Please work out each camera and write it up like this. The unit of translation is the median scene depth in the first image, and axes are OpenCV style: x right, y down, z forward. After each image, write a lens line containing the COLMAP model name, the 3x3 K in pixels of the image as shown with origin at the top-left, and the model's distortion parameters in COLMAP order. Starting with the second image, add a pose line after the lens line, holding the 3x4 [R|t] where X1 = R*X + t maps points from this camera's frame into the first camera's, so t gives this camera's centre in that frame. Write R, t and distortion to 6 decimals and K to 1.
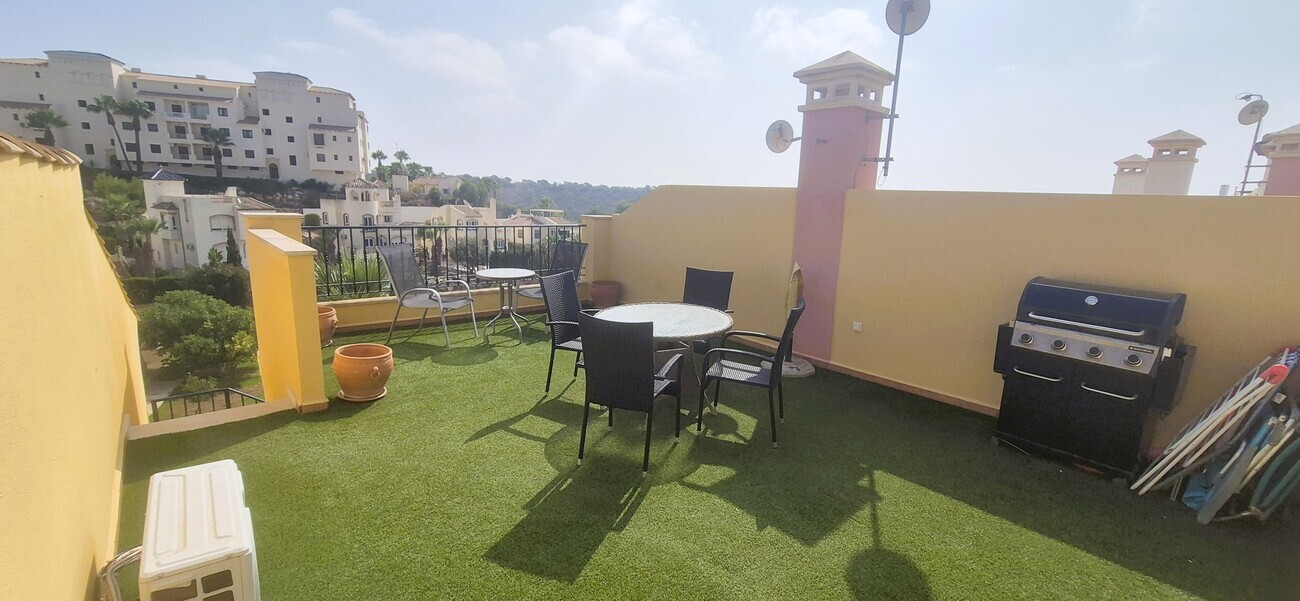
lens RADIAL K [[545.4, 0, 676.0], [0, 545.4, 313.1], [0, 0, 1]] dist [0.001072, 0.000010]
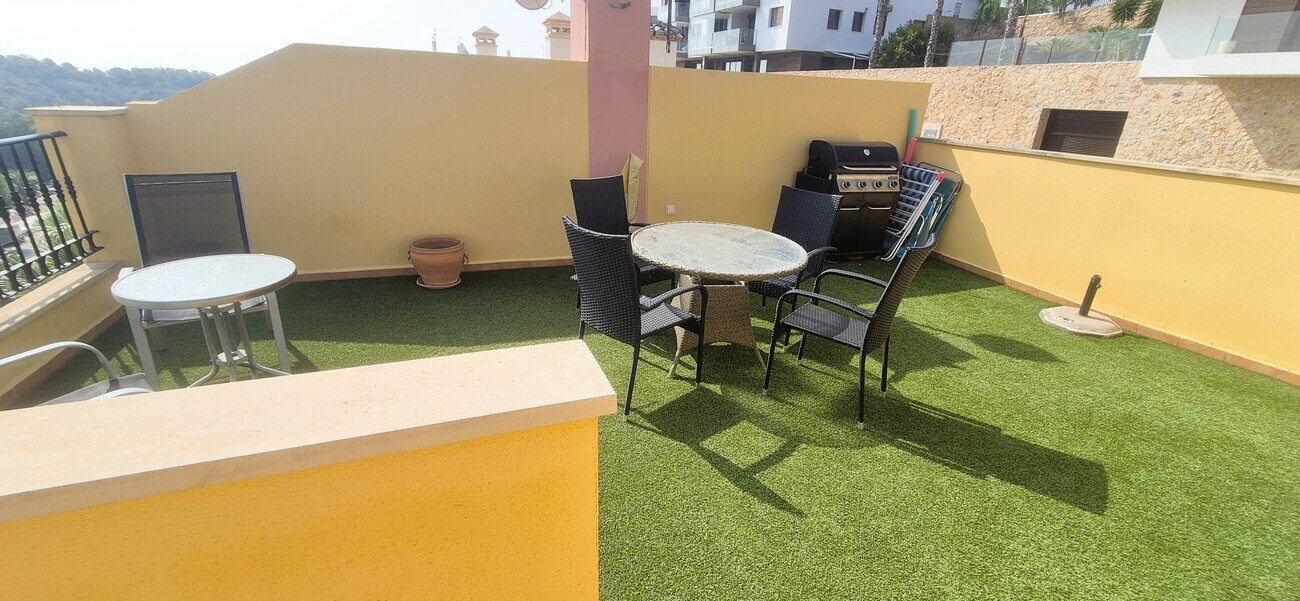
lens RADIAL K [[545.4, 0, 676.0], [0, 545.4, 313.1], [0, 0, 1]] dist [0.001072, 0.000010]
pose [[0.347619, -0.377917, 0.858103, -0.920185], [0.163958, 0.925576, 0.341213, -0.216879], [-0.923190, 0.022080, 0.383710, 0.919840]]
